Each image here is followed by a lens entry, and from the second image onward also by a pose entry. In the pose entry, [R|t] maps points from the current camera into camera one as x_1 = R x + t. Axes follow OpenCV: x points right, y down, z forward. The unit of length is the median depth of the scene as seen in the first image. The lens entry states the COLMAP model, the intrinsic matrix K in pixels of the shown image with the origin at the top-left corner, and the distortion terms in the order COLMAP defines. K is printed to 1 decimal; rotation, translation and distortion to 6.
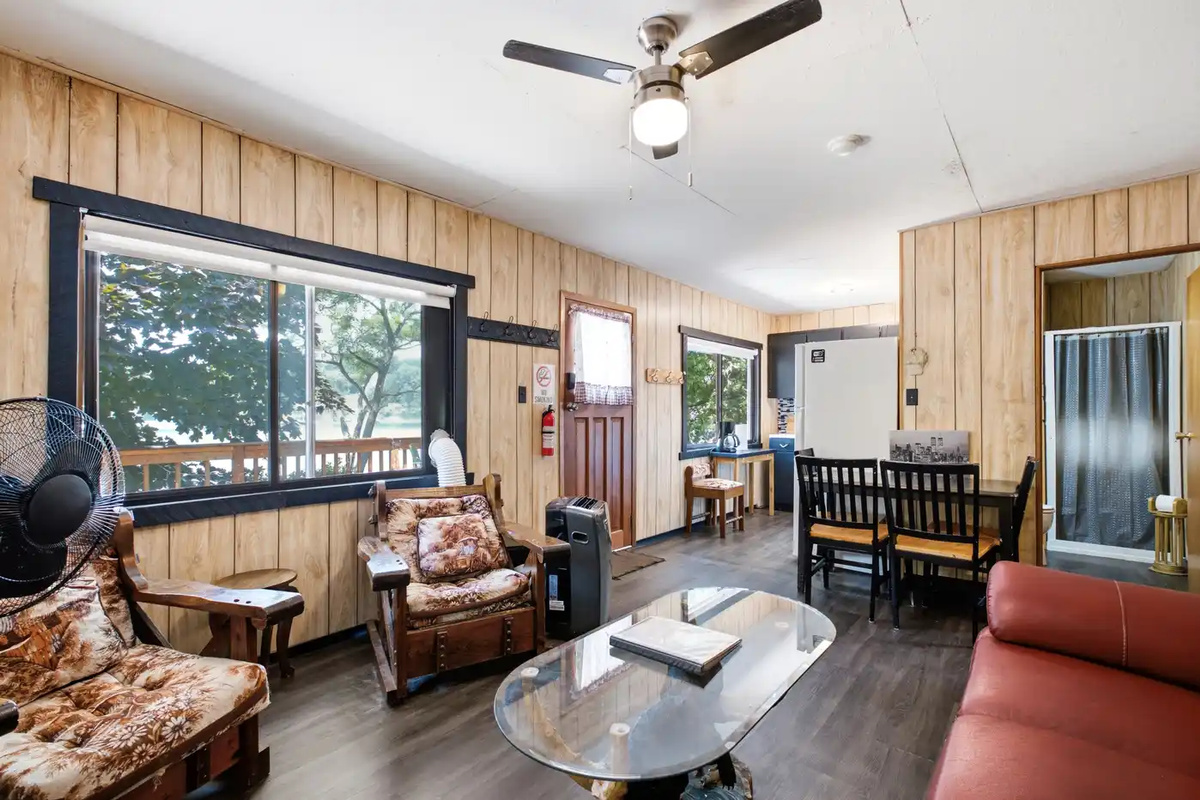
lens RADIAL K [[570.2, 0, 601.2], [0, 570.2, 408.6], [0, 0, 1]] dist [-0.001110, -0.000038]
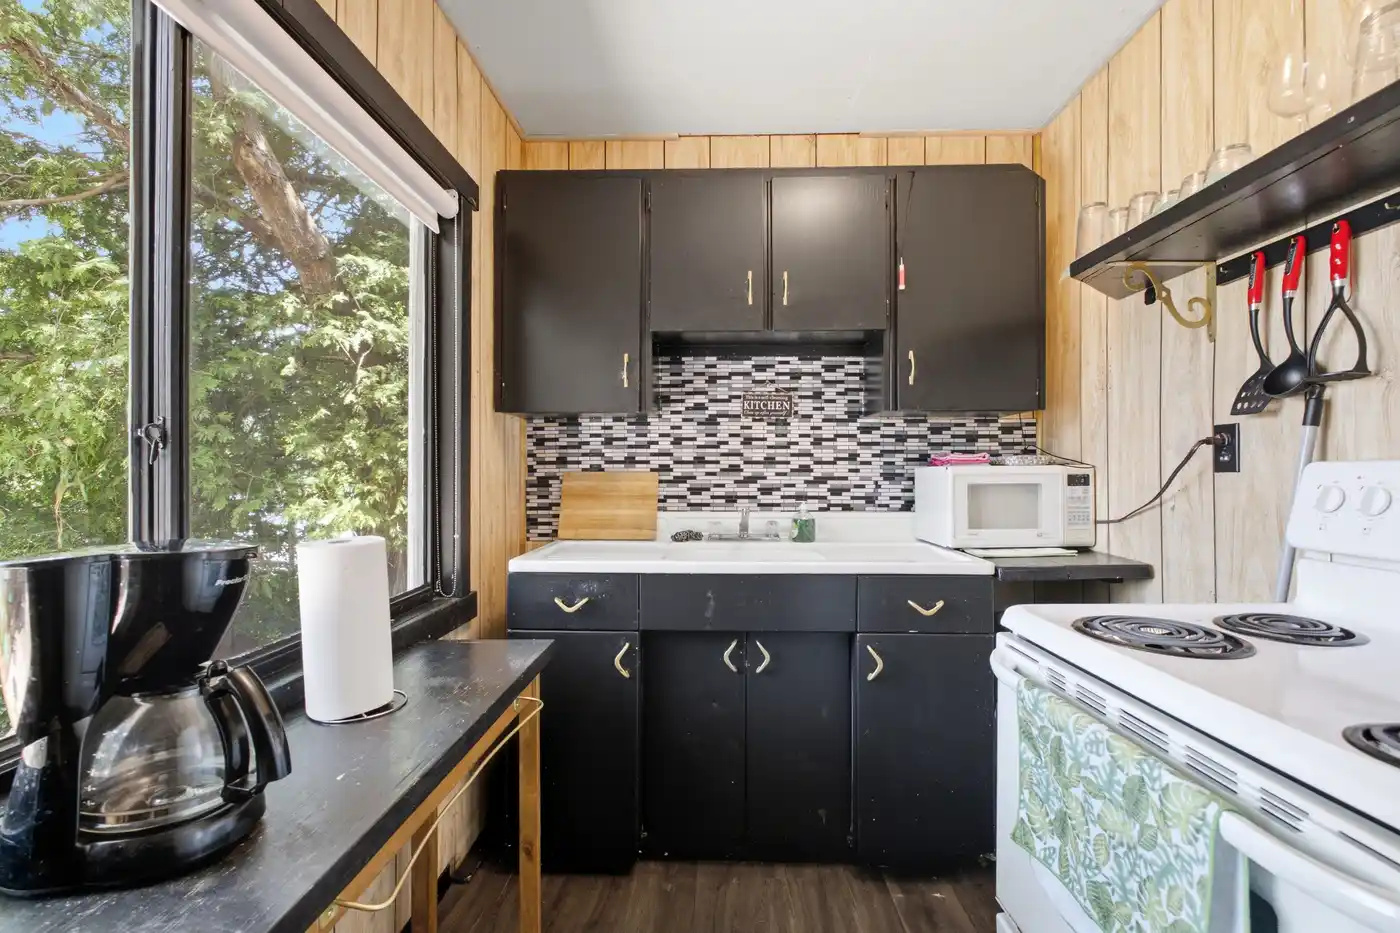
lens RADIAL K [[613.7, 0, 702.0], [0, 613.7, 473.1], [0, 0, 1]] dist [0.006155, -0.003593]
pose [[0.789175, 0.012829, 0.614035, 0.265775], [-0.015525, 0.999879, -0.000938, 0.012961], [-0.613972, -0.008793, 0.789279, 0.980042]]
